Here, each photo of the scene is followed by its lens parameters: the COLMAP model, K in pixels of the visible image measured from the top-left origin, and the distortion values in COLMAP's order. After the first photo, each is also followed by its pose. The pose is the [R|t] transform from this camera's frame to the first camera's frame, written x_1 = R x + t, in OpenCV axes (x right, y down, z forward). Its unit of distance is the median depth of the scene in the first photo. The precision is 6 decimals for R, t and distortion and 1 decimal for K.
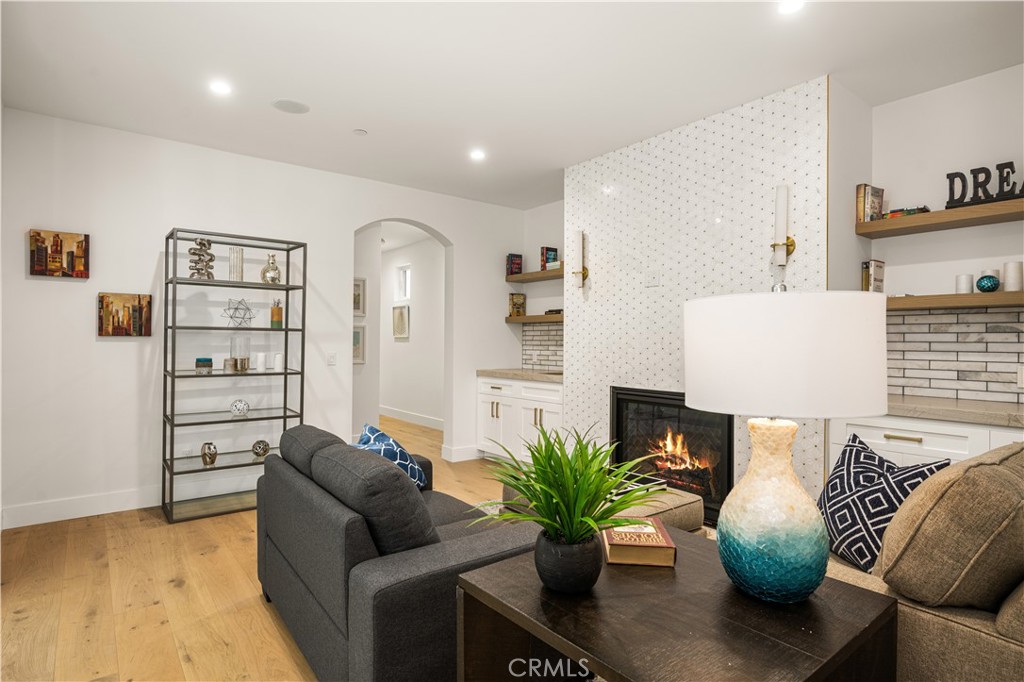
lens RADIAL K [[526.7, 0, 512.0], [0, 526.7, 341.0], [0, 0, 1]] dist [-0.000375, -0.000496]
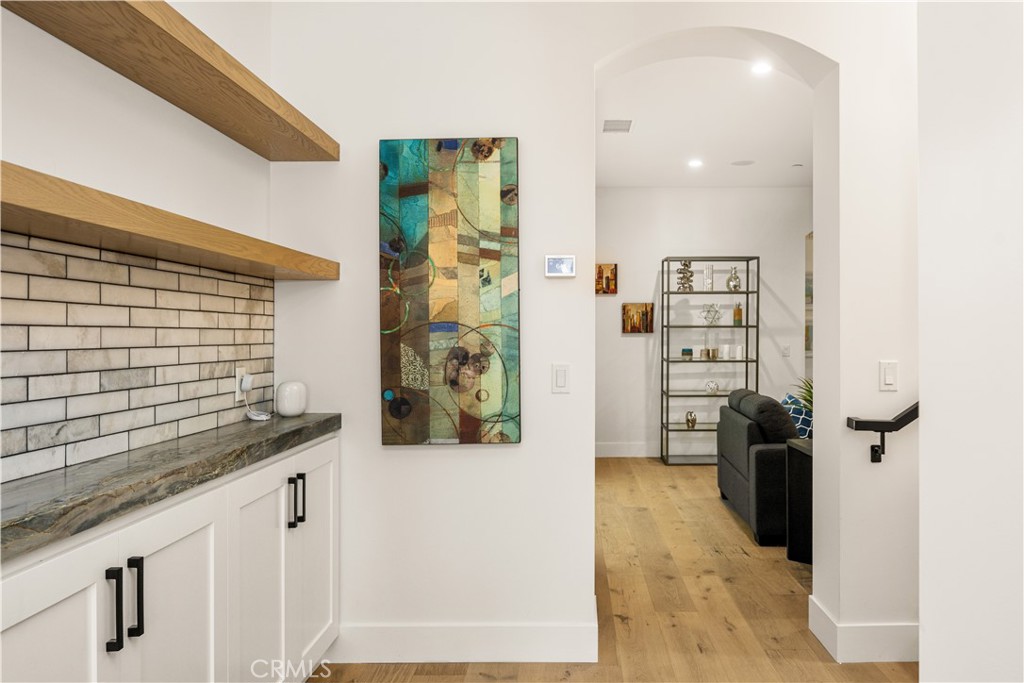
lens RADIAL K [[805.8, 0, 512.0], [0, 805.8, 341.5], [0, 0, 1]] dist [-0.003937, -0.000469]
pose [[0.734333, -0.003784, -0.678779, 0.487592], [0.008617, 0.999956, 0.003747, 0.002541], [0.678735, -0.008600, 0.734333, -0.821713]]
